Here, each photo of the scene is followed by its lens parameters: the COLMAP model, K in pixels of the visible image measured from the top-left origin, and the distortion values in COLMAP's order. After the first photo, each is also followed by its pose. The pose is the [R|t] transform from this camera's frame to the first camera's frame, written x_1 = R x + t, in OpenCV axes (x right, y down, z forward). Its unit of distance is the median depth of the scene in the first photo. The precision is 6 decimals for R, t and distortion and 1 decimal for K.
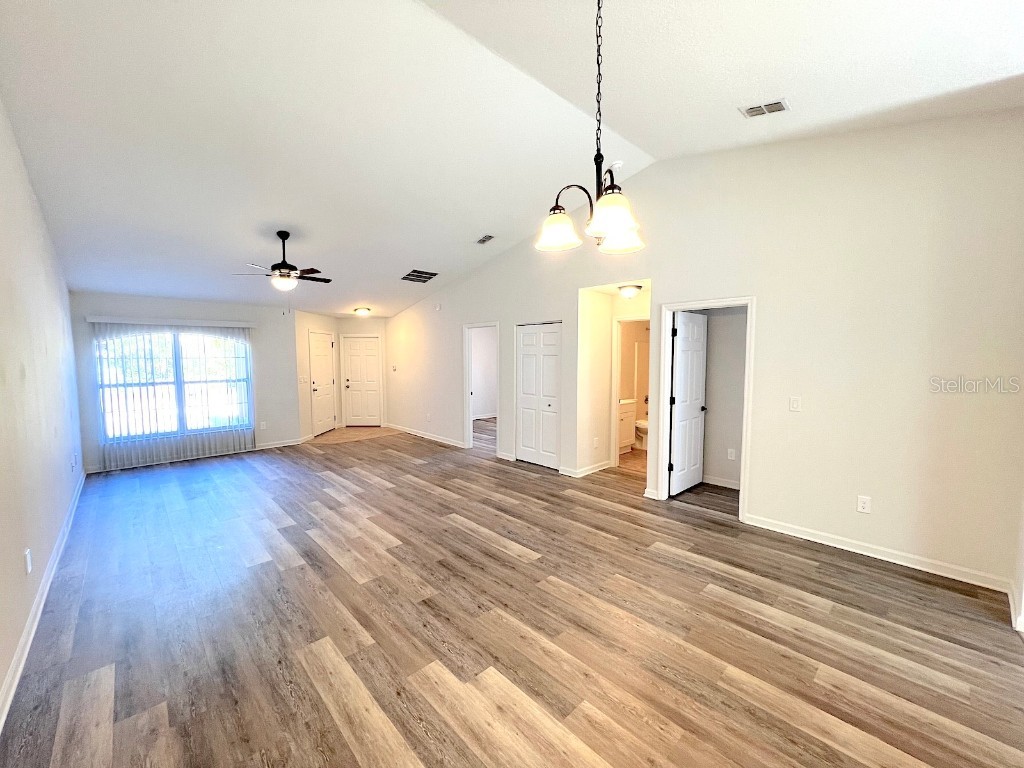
lens RADIAL K [[412.7, 0, 512.9], [0, 412.7, 381.7], [0, 0, 1]] dist [-0.001848, 0.000545]
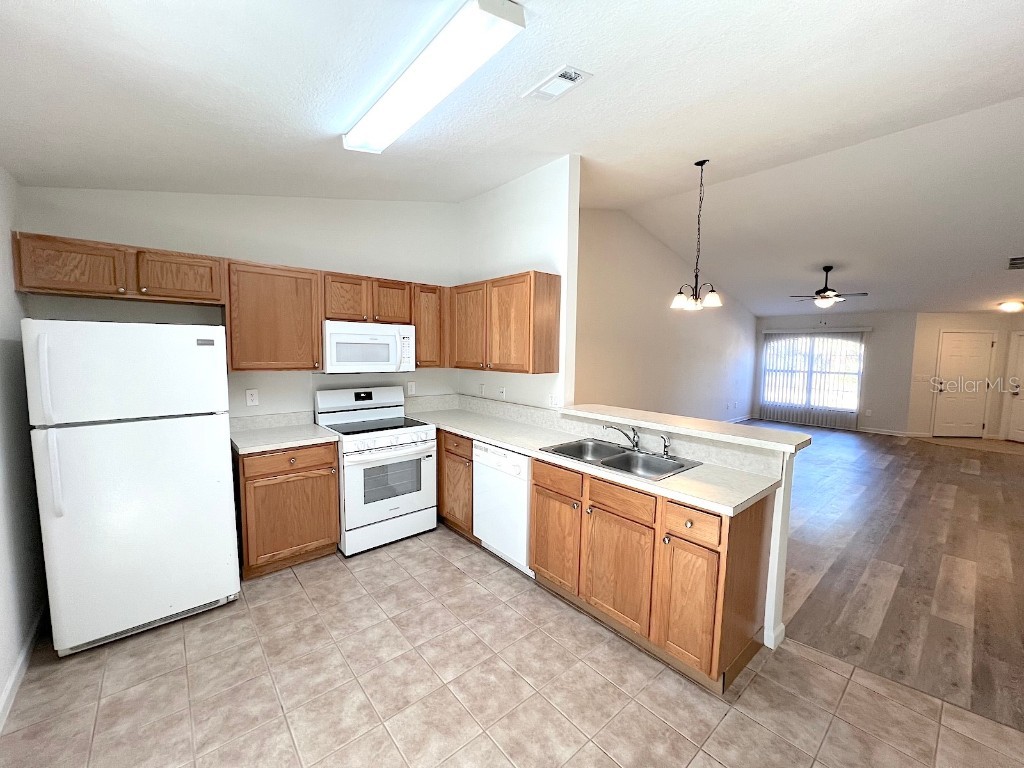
lens RADIAL K [[412.7, 0, 511.8], [0, 412.7, 387.5], [0, 0, 1]] dist [-0.001848, 0.000545]
pose [[-0.029937, 0.092278, -0.995283, 0.855354], [-0.080581, 0.992266, 0.094422, 0.004744], [0.996298, 0.083028, -0.022269, -0.014149]]
